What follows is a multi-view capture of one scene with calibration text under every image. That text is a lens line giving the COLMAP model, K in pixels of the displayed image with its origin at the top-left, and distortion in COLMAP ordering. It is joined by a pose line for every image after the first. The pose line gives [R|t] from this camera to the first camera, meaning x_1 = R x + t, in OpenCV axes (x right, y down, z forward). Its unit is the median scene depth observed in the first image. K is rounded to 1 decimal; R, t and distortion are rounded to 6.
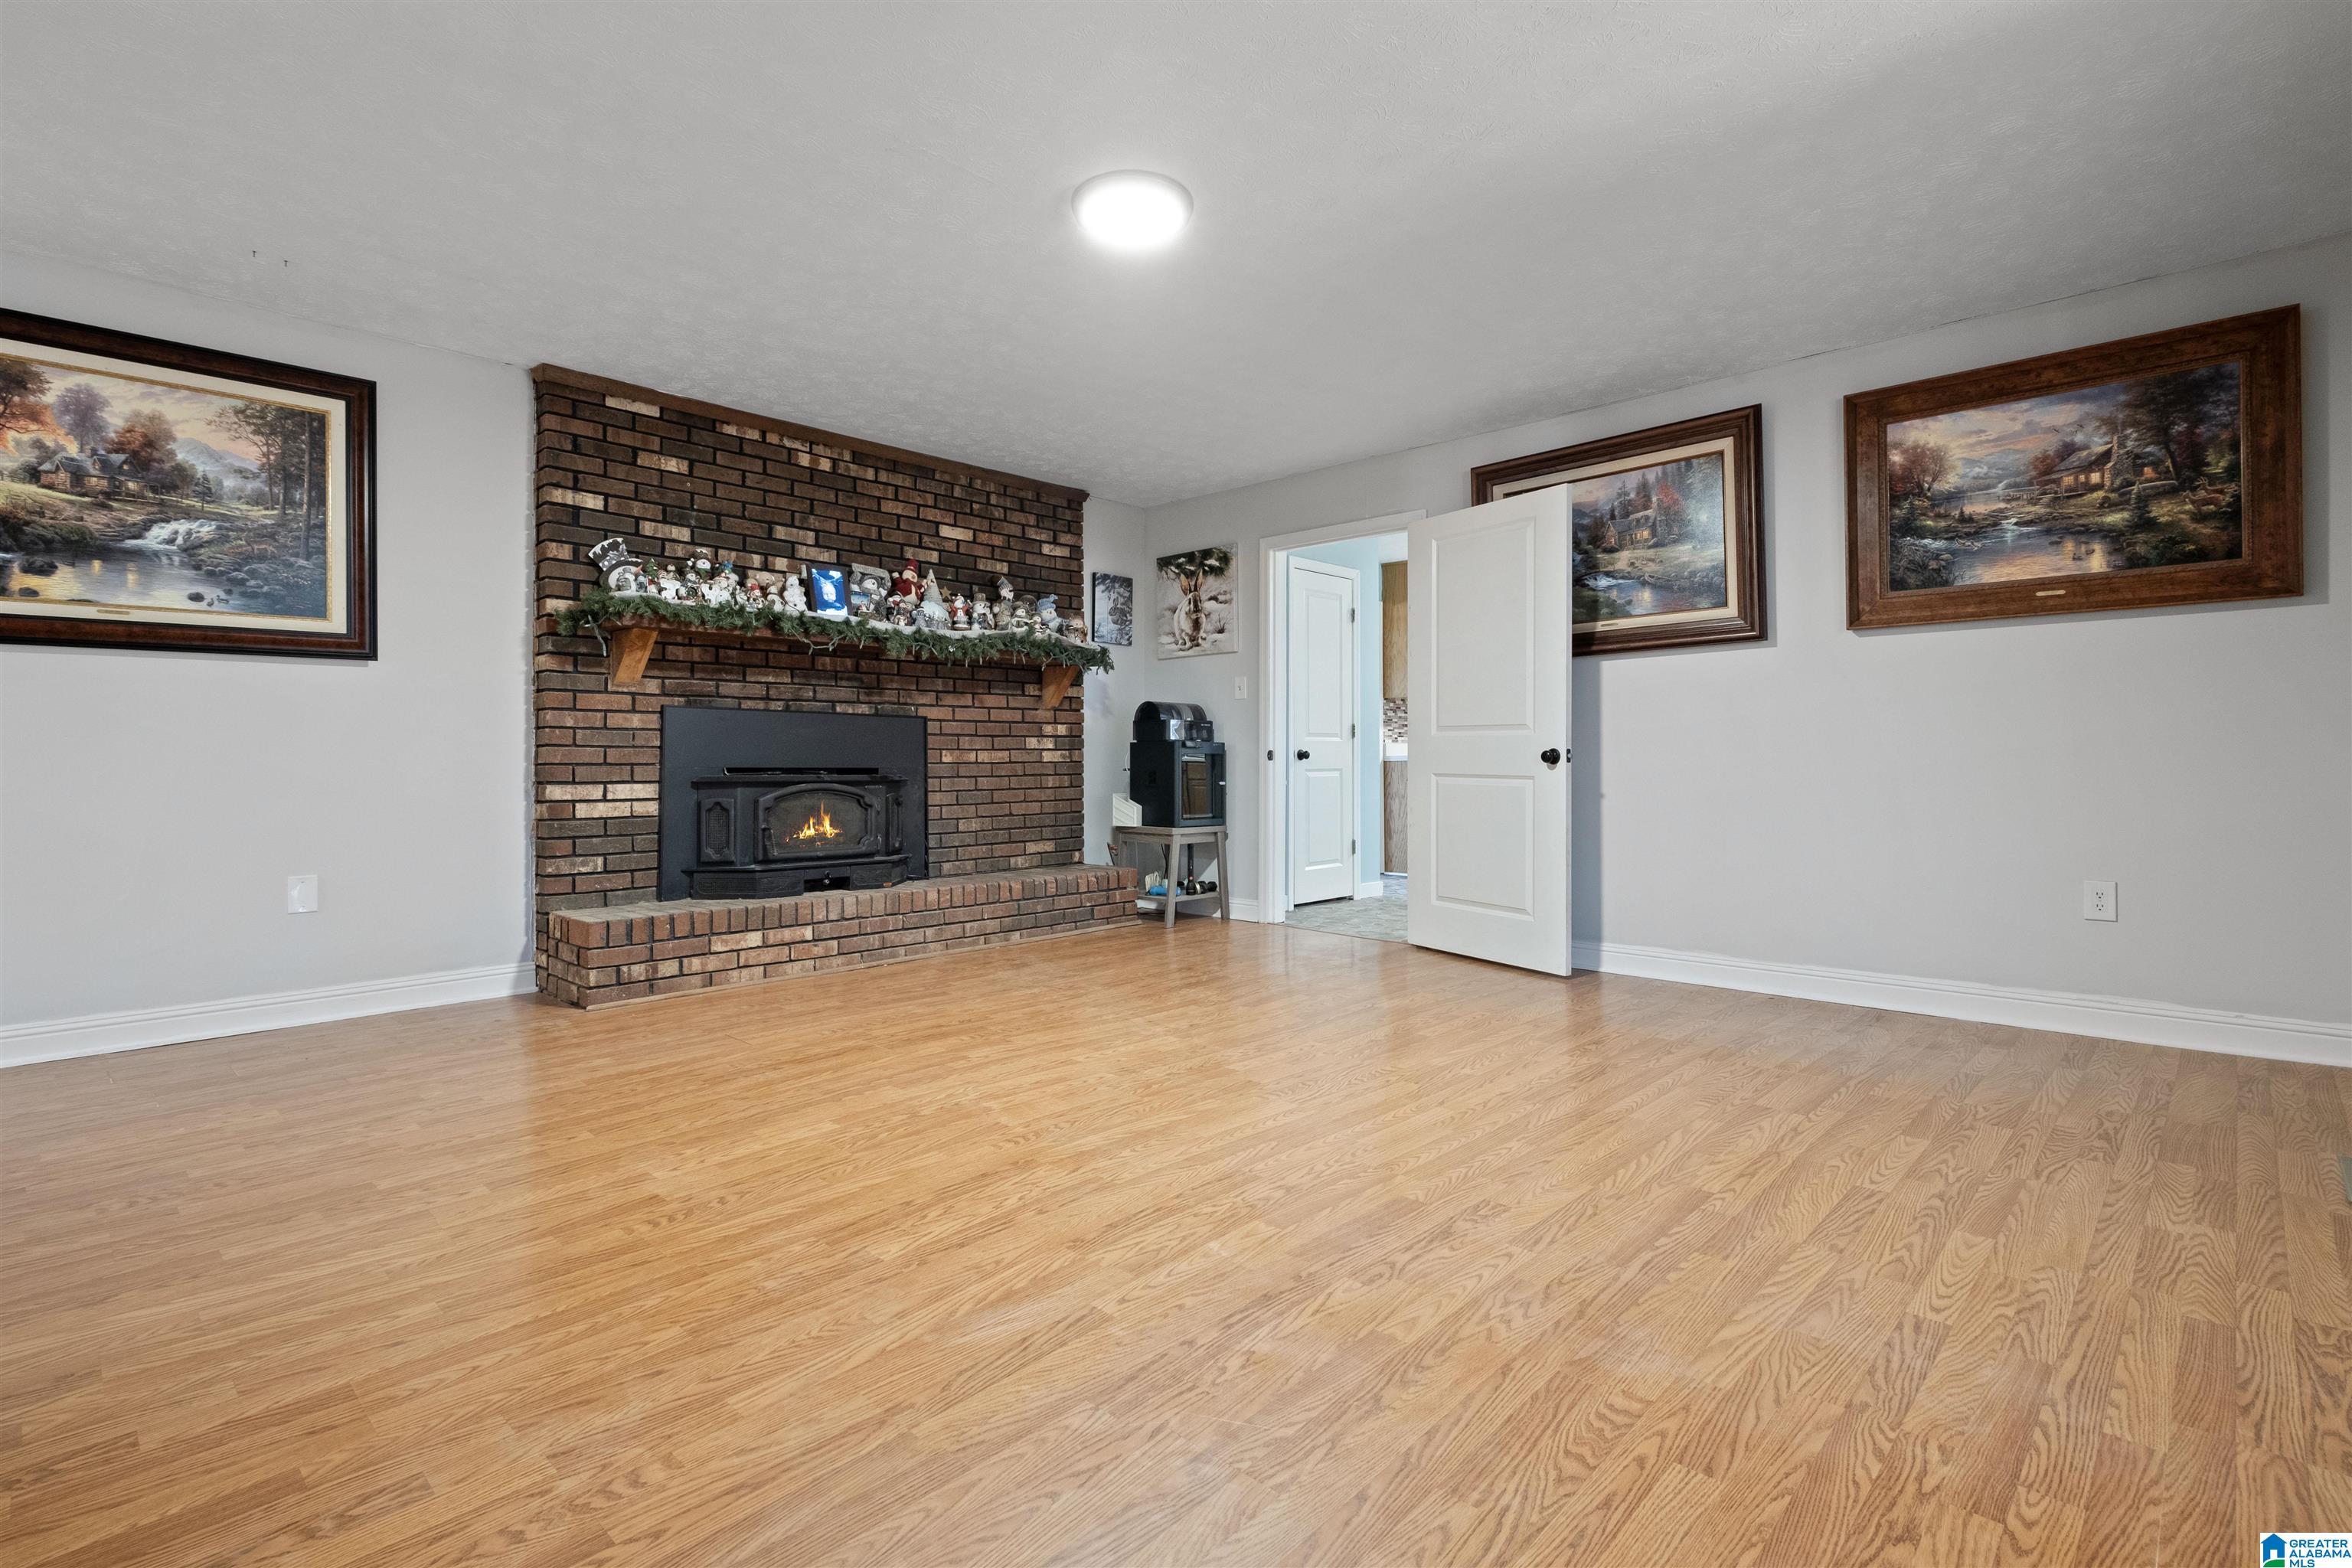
lens RADIAL K [[1076.4, 0, 1169.1], [0, 1076.4, 777.3], [0, 0, 1]] dist [0.007522, -0.000354]
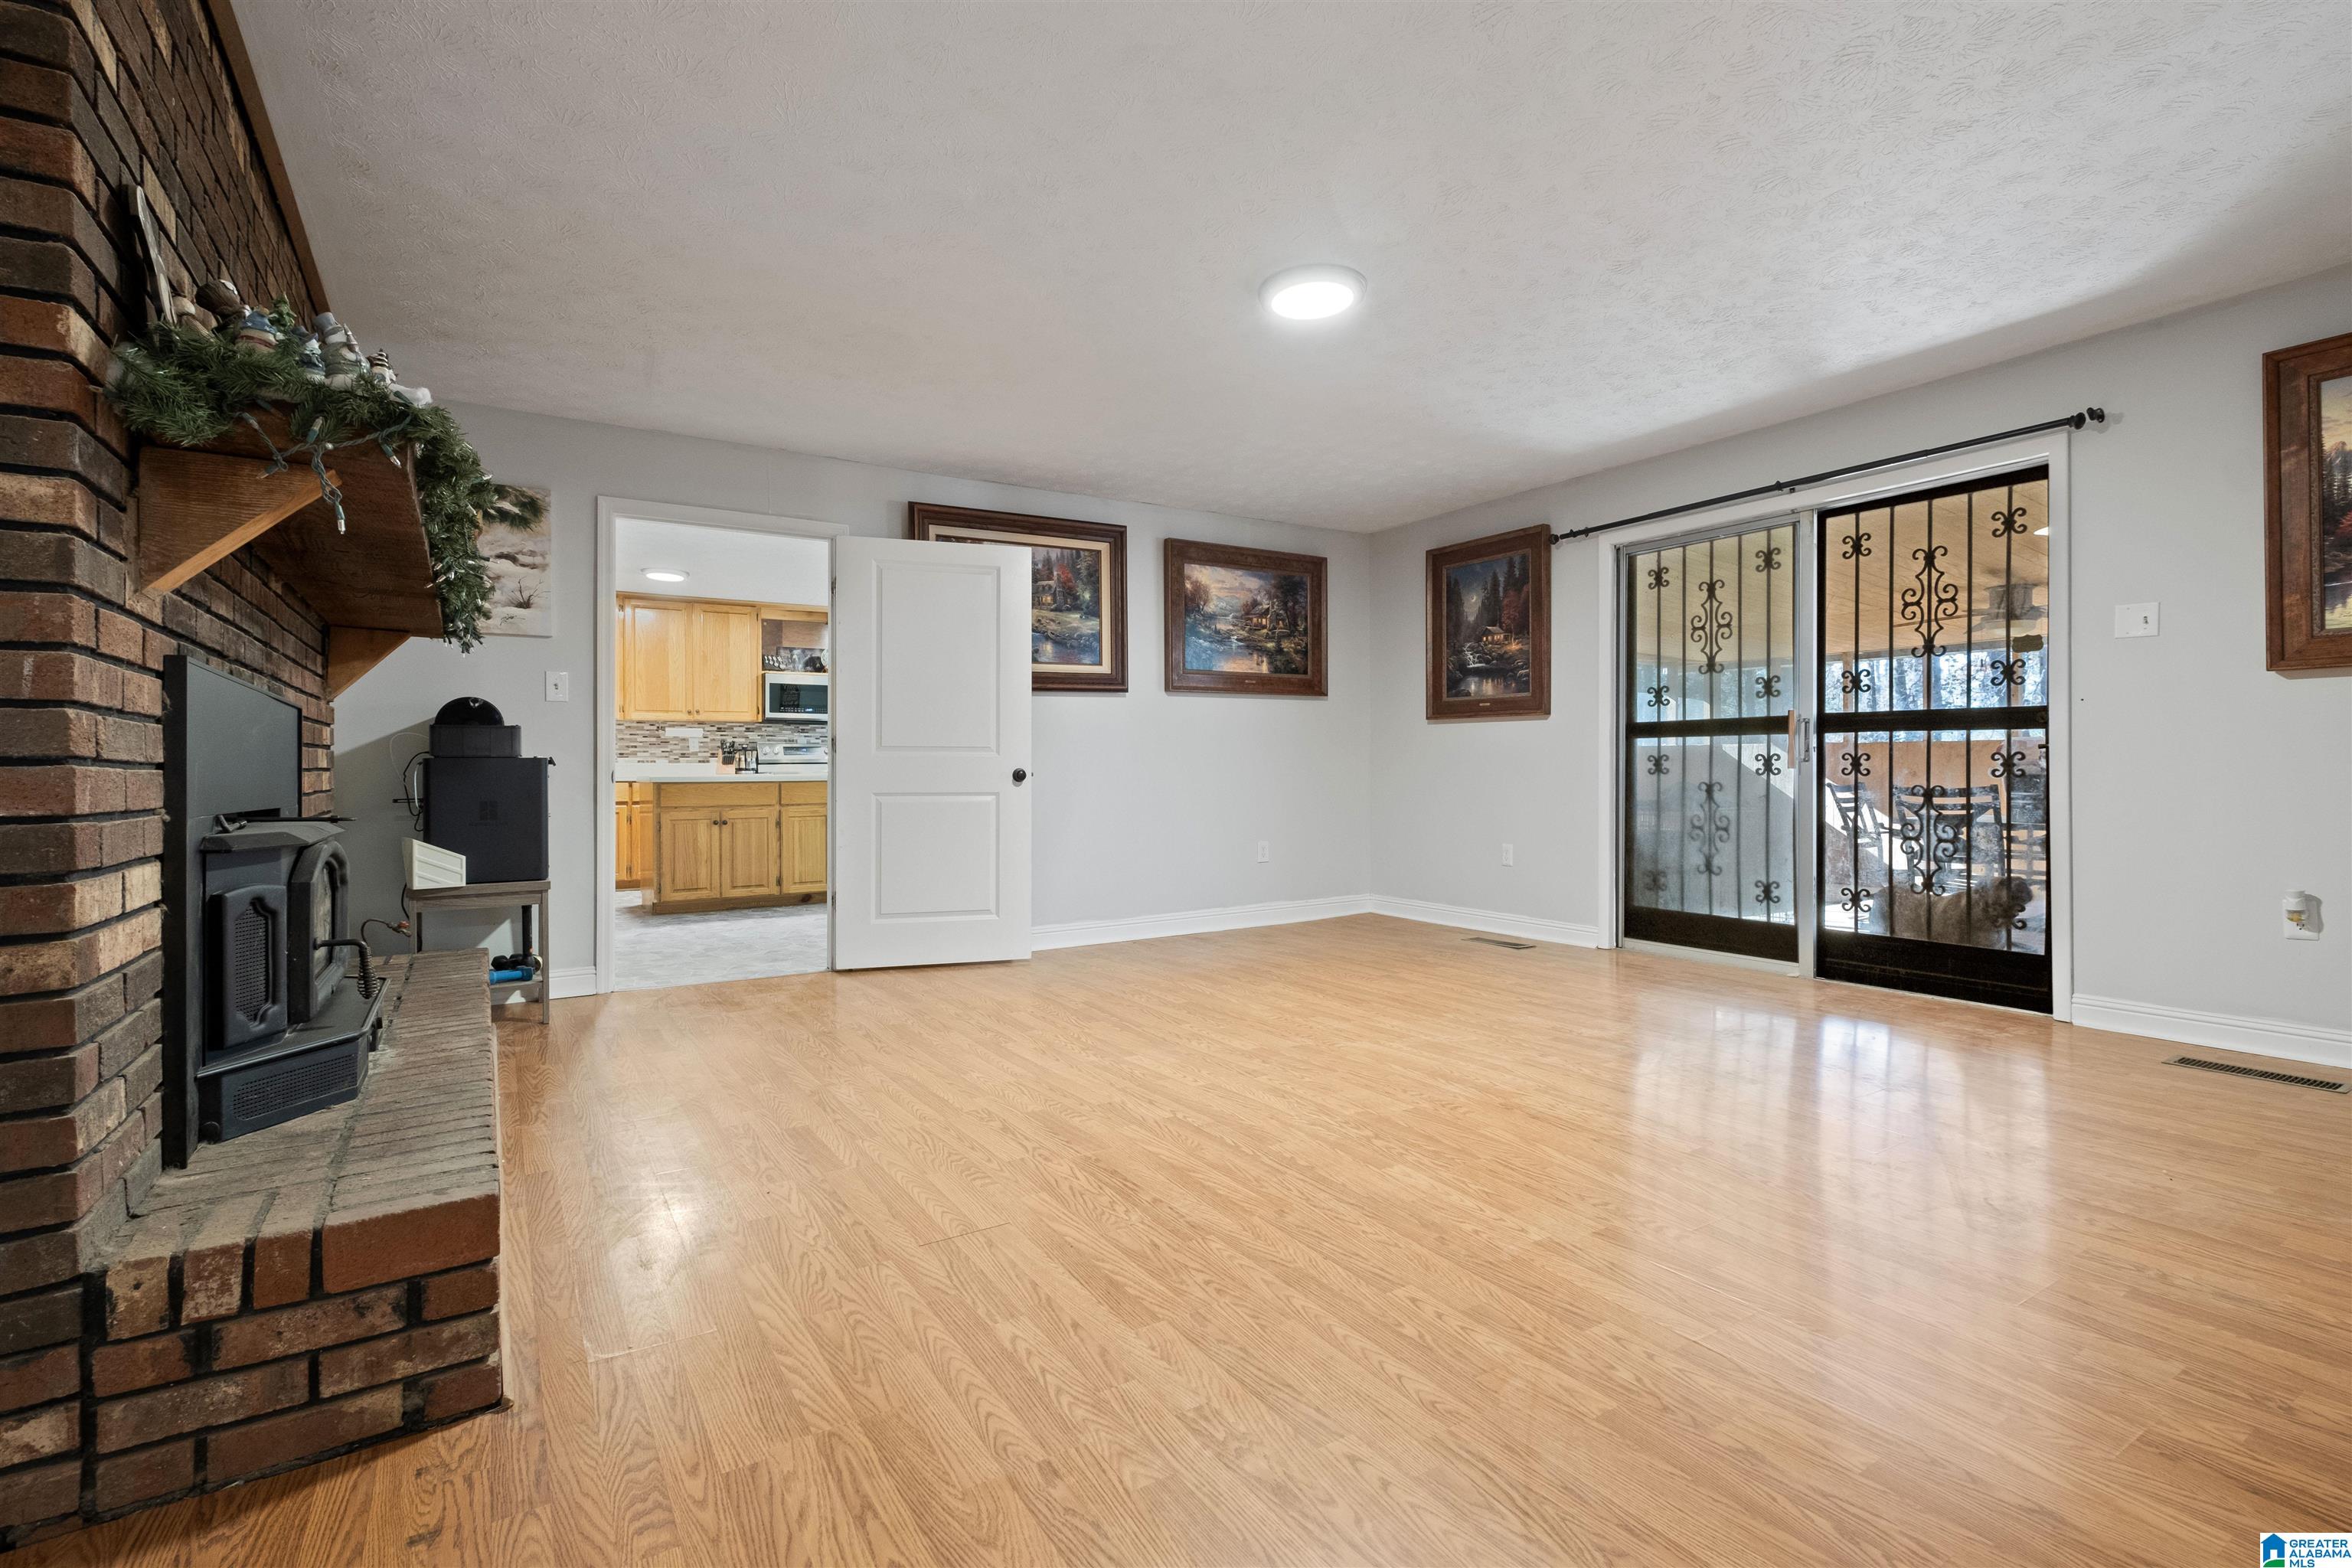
lens RADIAL K [[1076.4, 0, 1160.2], [0, 1076.4, 770.9], [0, 0, 1]] dist [0.007522, -0.000354]
pose [[0.254038, -0.001940, 0.967192, -0.975030], [0.023275, 0.999721, -0.004108, -0.020113], [-0.966914, 0.023555, 0.254012, 0.725054]]
